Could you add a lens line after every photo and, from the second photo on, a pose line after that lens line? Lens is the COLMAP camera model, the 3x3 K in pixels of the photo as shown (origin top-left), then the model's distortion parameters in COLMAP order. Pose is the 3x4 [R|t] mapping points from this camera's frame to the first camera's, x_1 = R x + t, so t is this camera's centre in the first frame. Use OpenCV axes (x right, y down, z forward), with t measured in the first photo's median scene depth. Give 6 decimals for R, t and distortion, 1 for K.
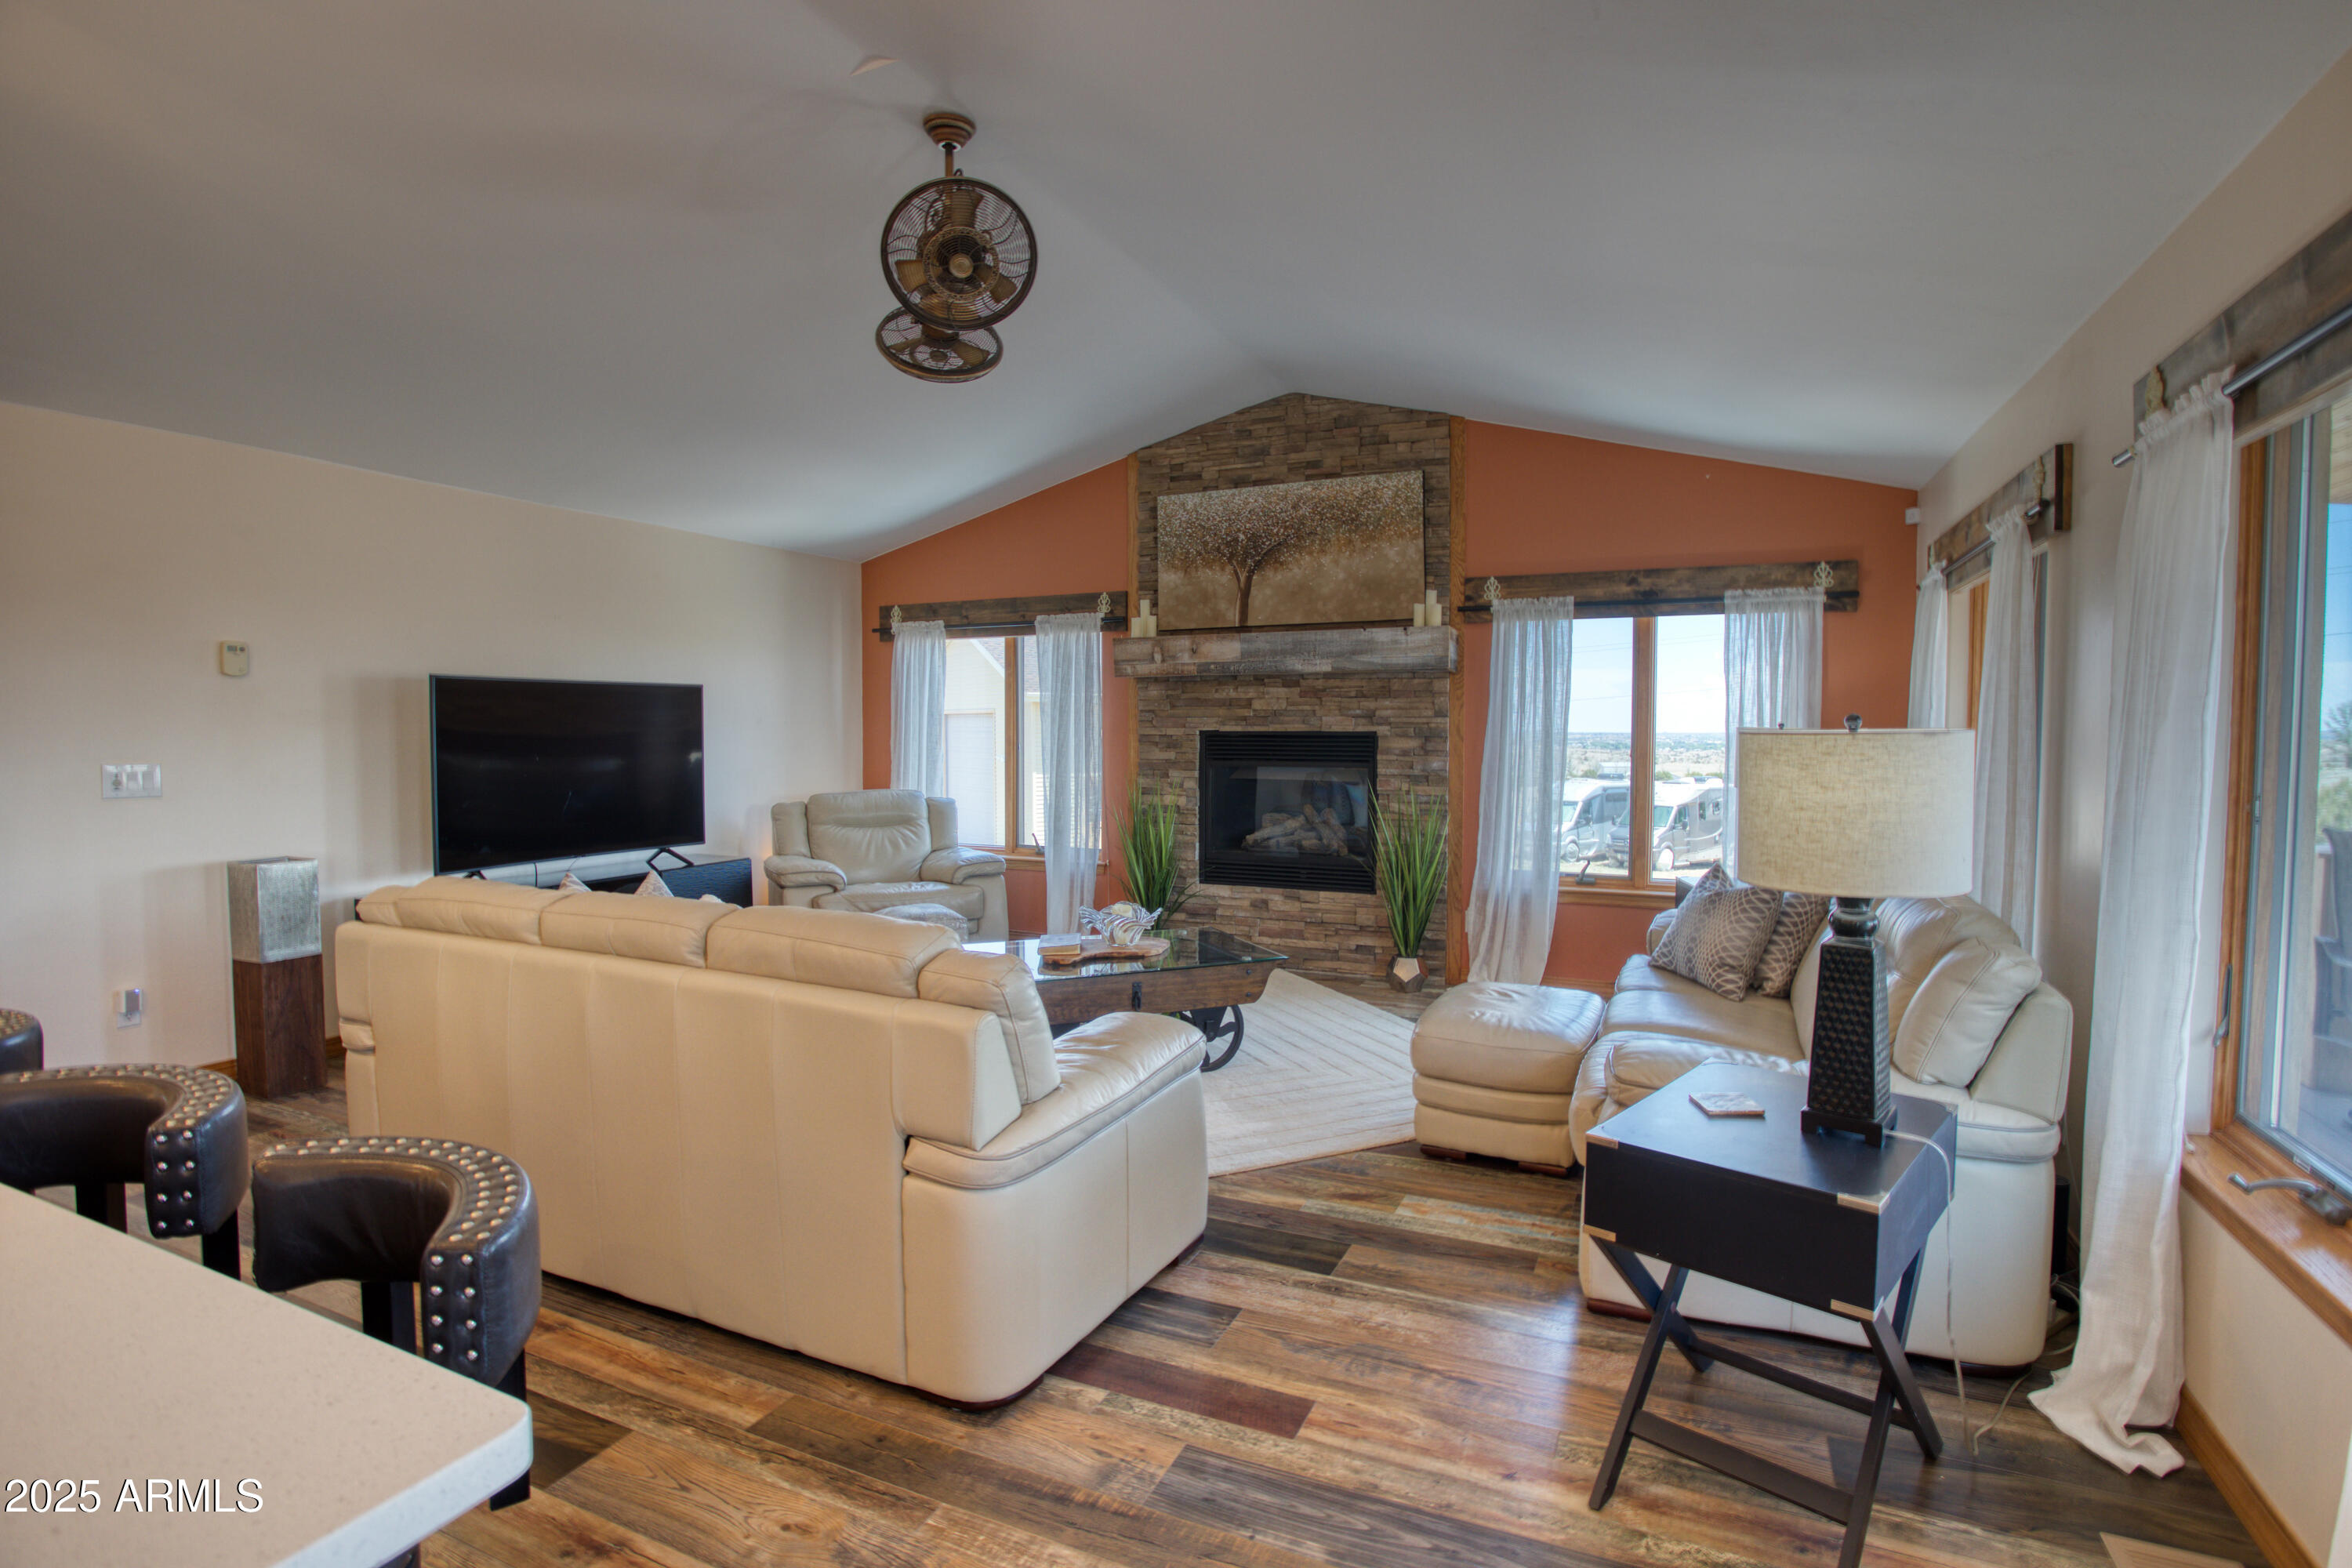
lens RADIAL K [[1136.8, 0, 1190.9], [0, 1136.8, 789.1], [0, 0, 1]] dist [-0.049515, 0.005948]
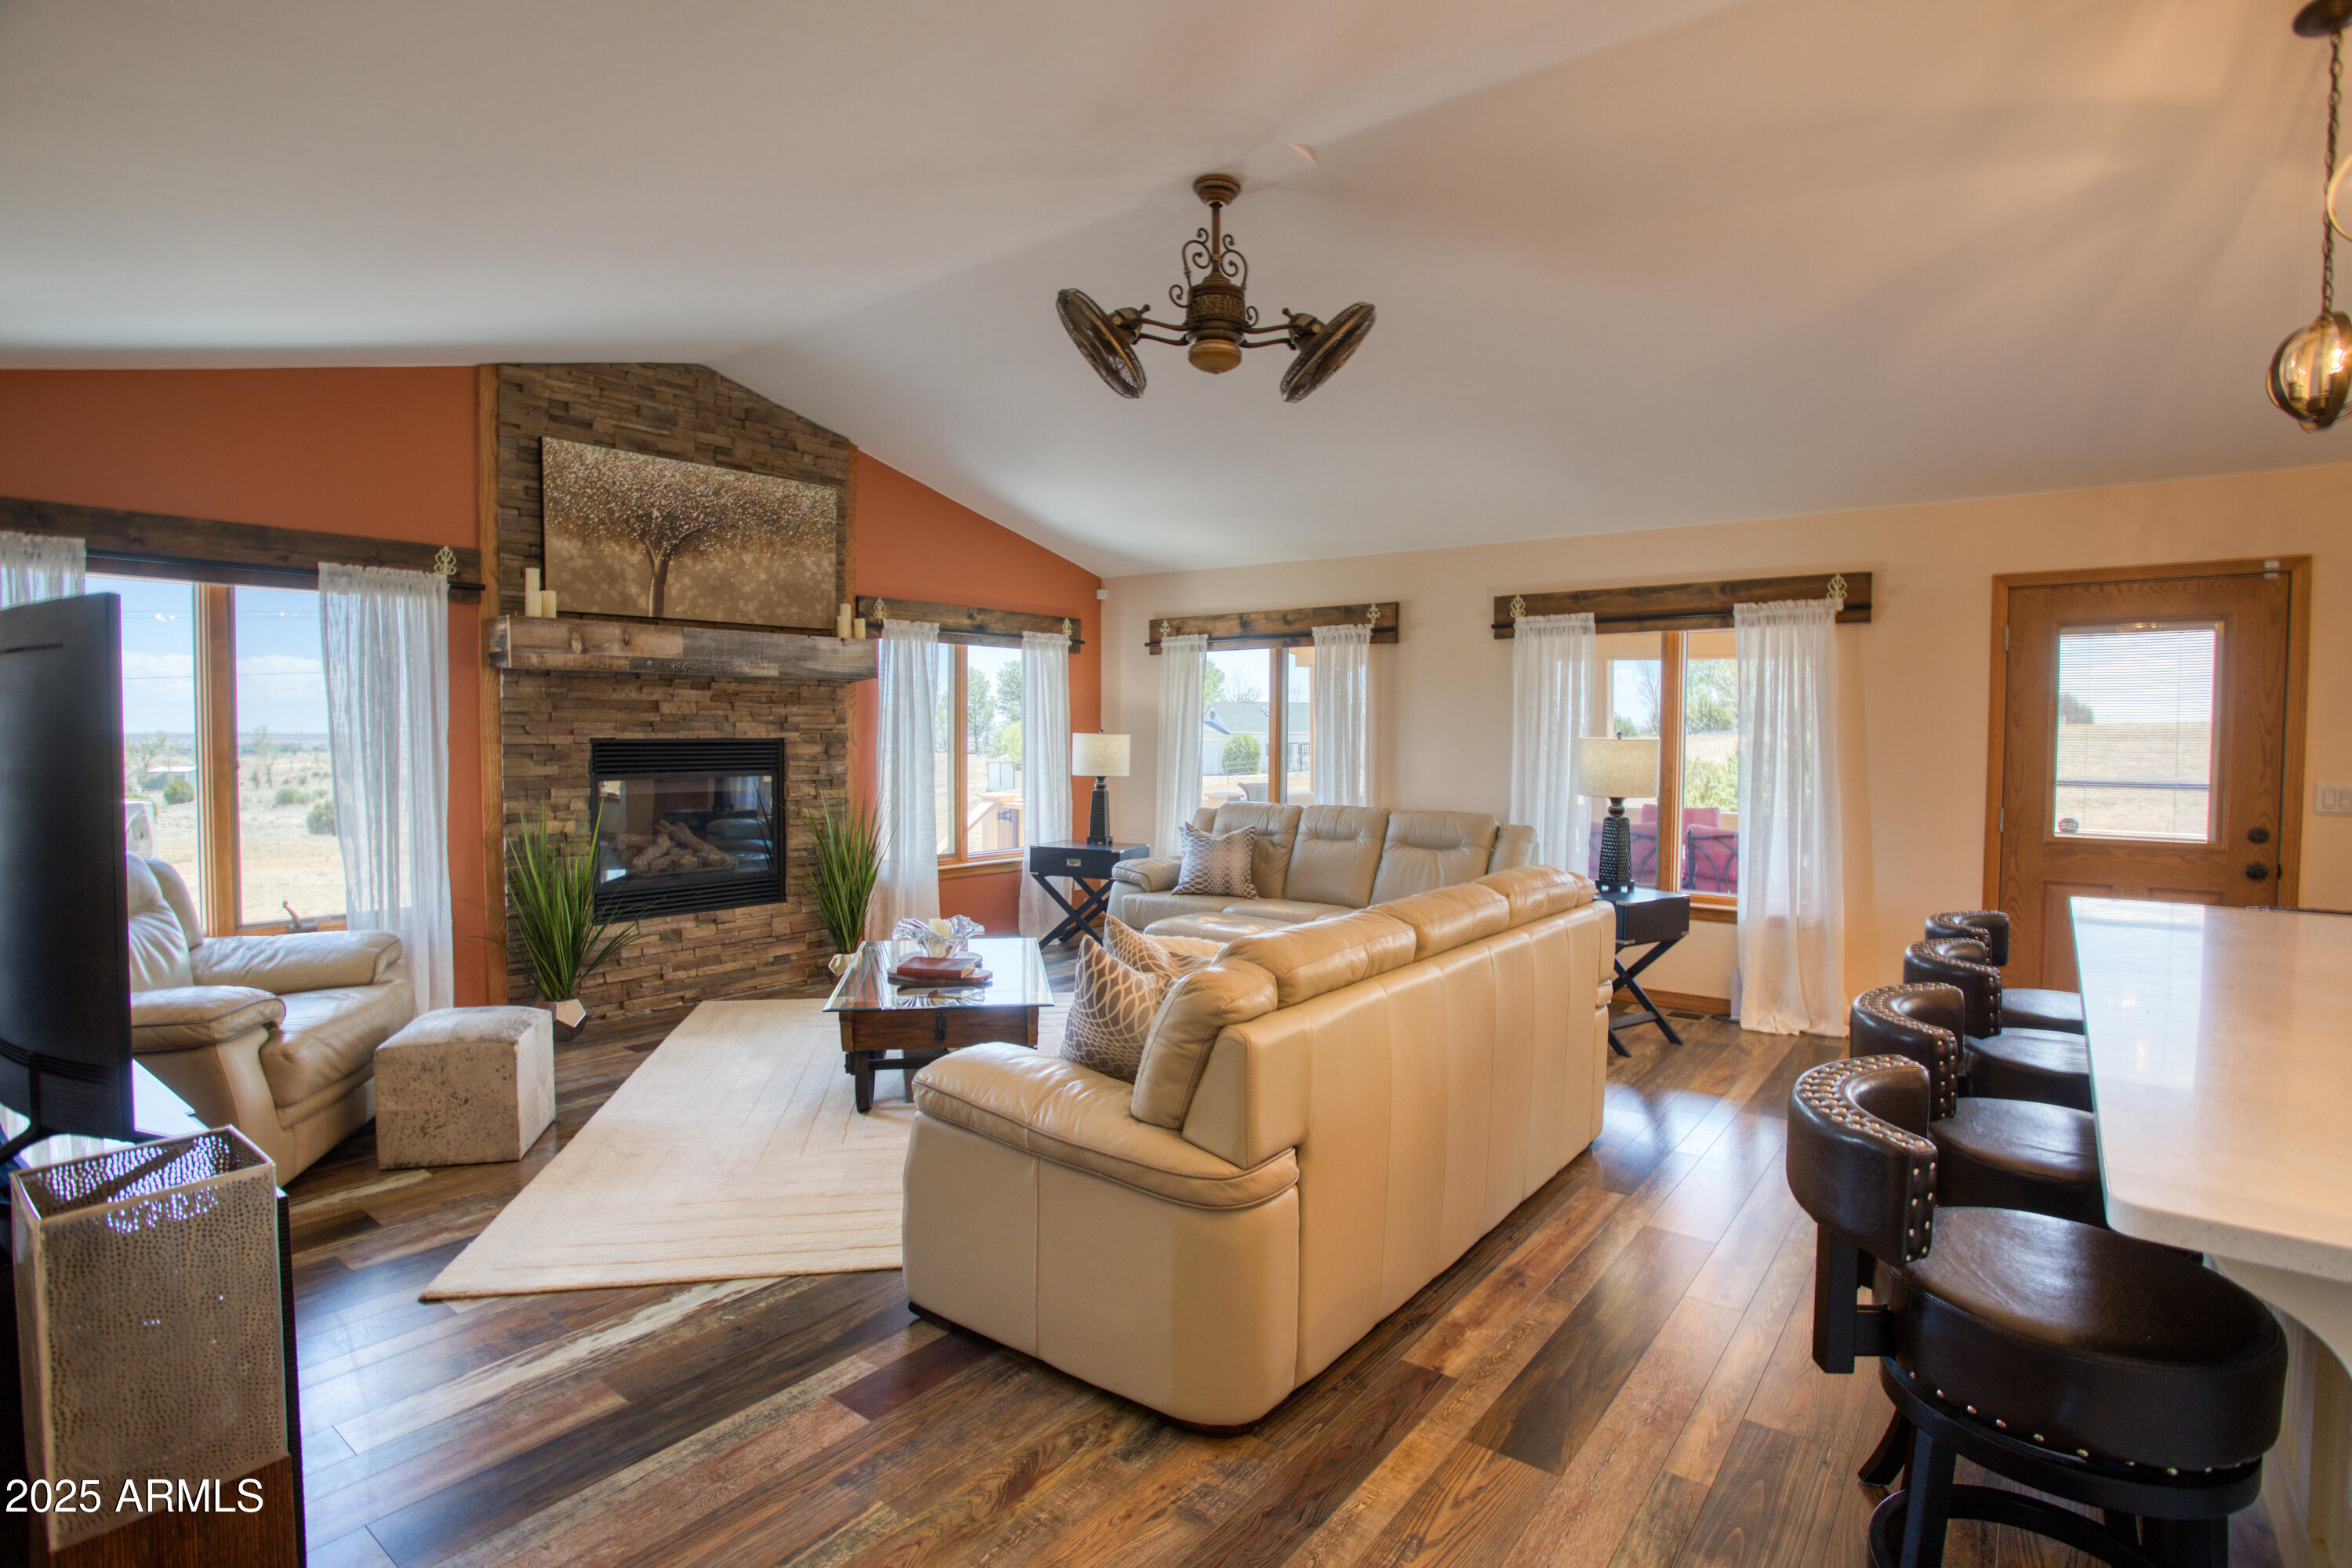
lens RADIAL K [[1136.8, 0, 1213.0], [0, 1136.8, 777.4], [0, 0, 1]] dist [-0.049515, 0.005948]
pose [[0.235383, -0.044645, 0.970877, -0.698074], [0.042342, 0.998467, 0.035648, -0.034866], [-0.970980, 0.032718, 0.236912, 0.398122]]
